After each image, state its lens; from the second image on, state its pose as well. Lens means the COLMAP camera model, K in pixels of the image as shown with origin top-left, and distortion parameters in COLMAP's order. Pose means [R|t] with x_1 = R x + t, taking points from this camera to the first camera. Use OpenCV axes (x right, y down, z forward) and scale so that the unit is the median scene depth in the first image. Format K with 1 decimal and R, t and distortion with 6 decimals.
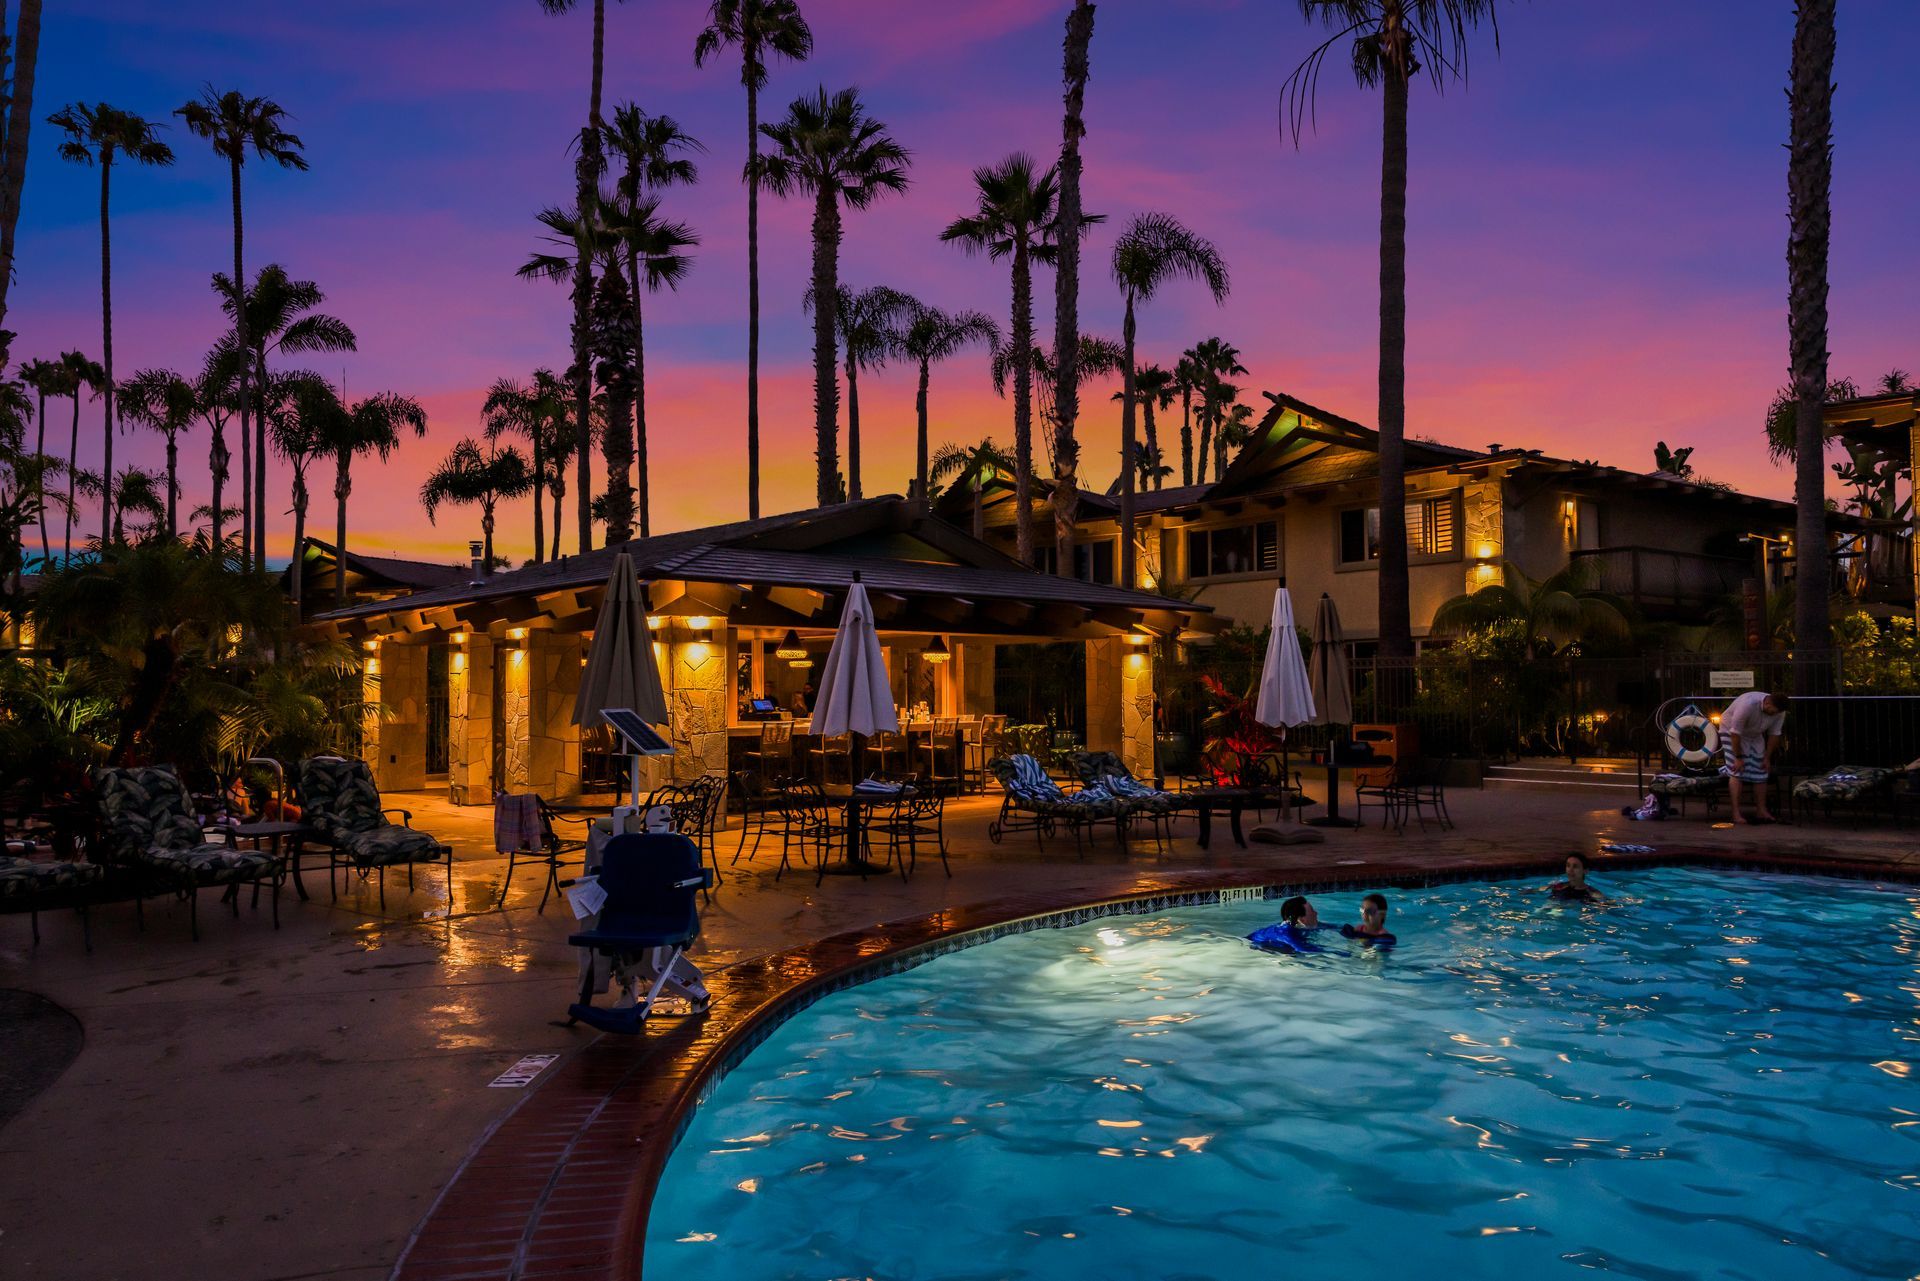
lens RADIAL K [[1765.8, 0, 1136.5], [0, 1765.8, 639.3], [0, 0, 1]] dist [-0.007175, 0.013726]
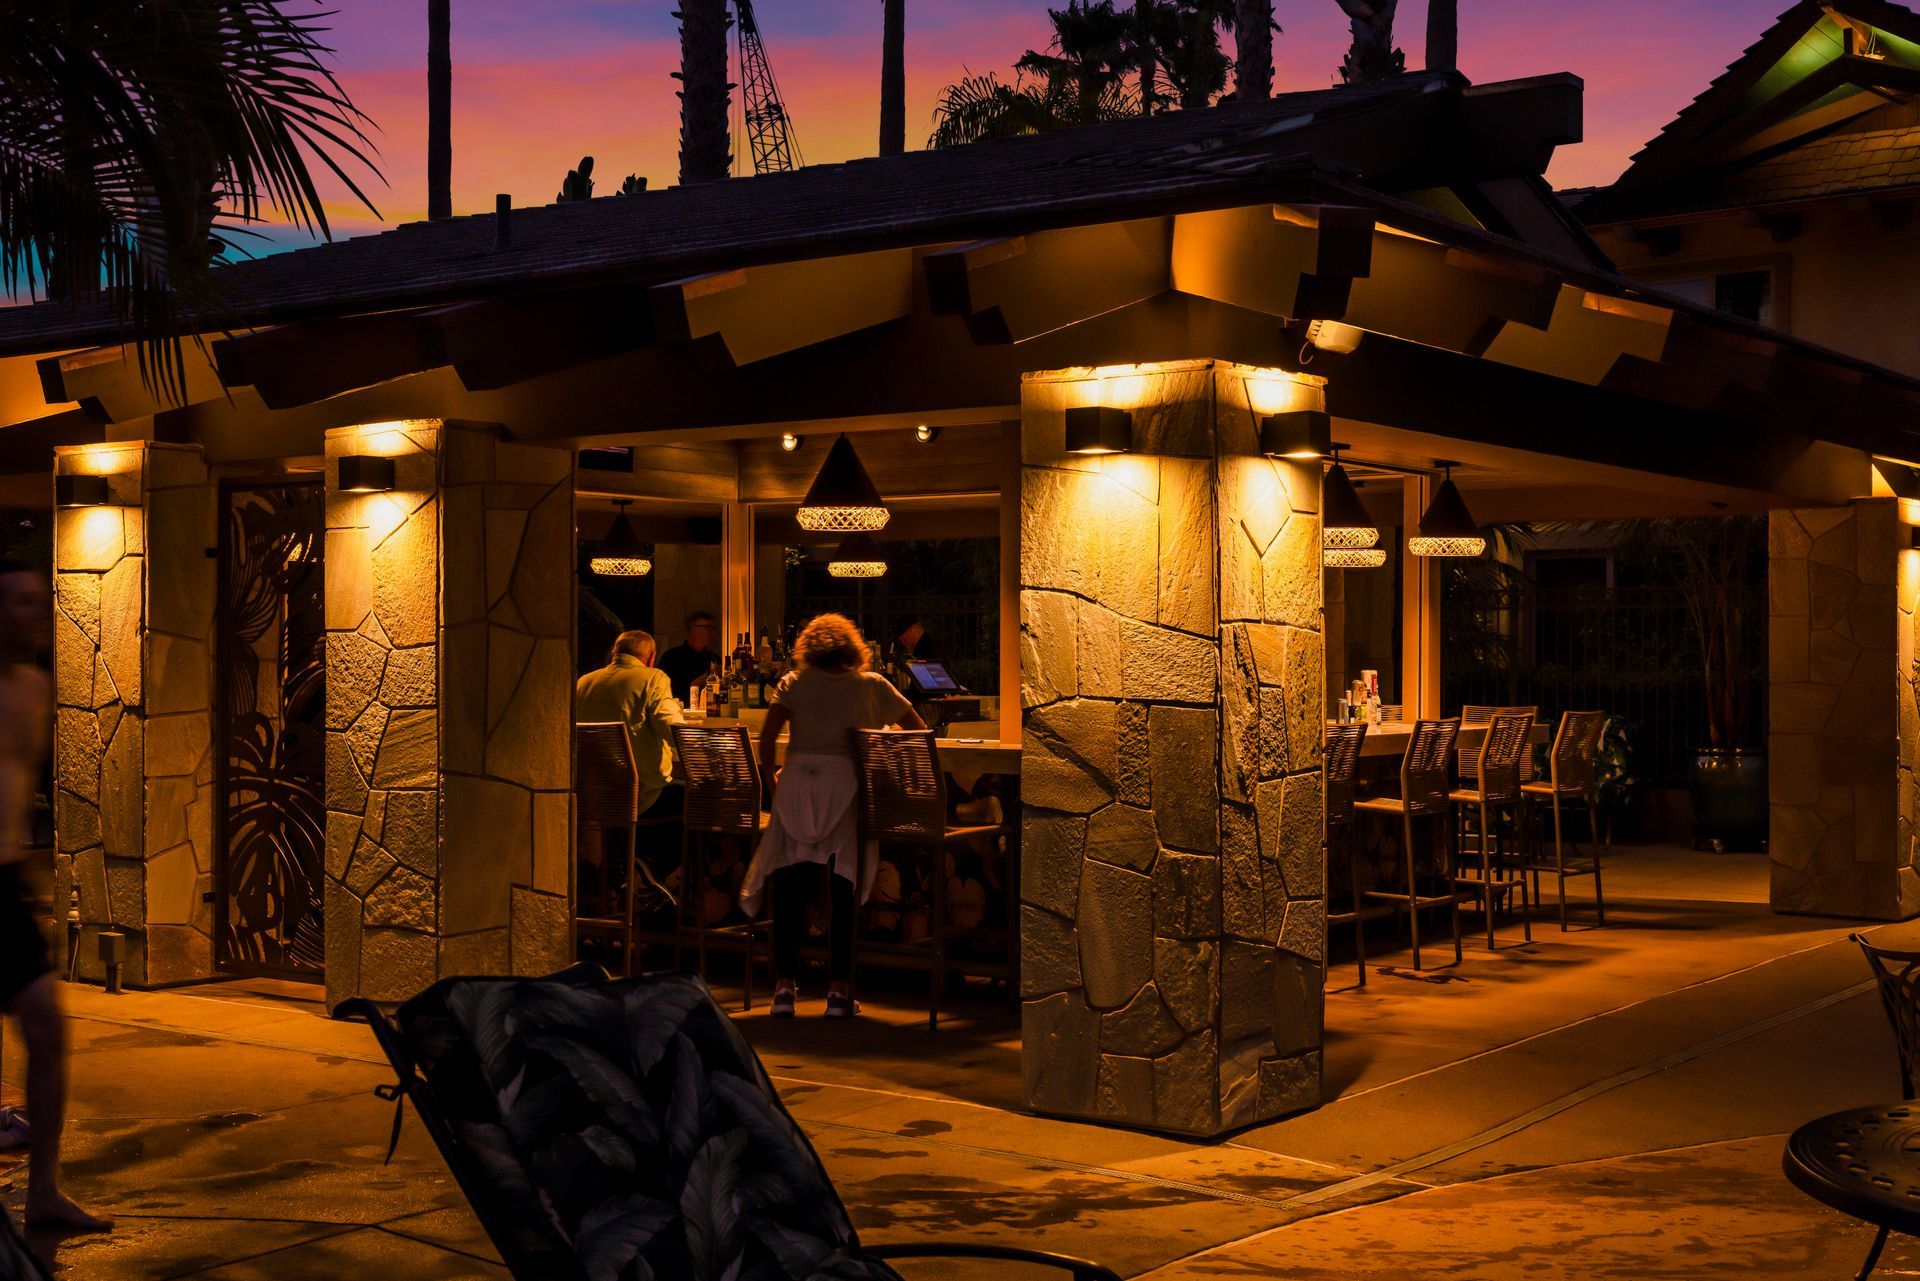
lens RADIAL K [[2193.5, 0, 569.8], [0, 2193.5, 642.3], [0, 0, 1]] dist [0.003695, -0.003046]
pose [[0.976877, 0.009932, 0.213573, -0.398139], [-0.014754, 0.999671, 0.020996, 0.023435], [-0.213294, -0.023661, 0.976701, 0.616029]]
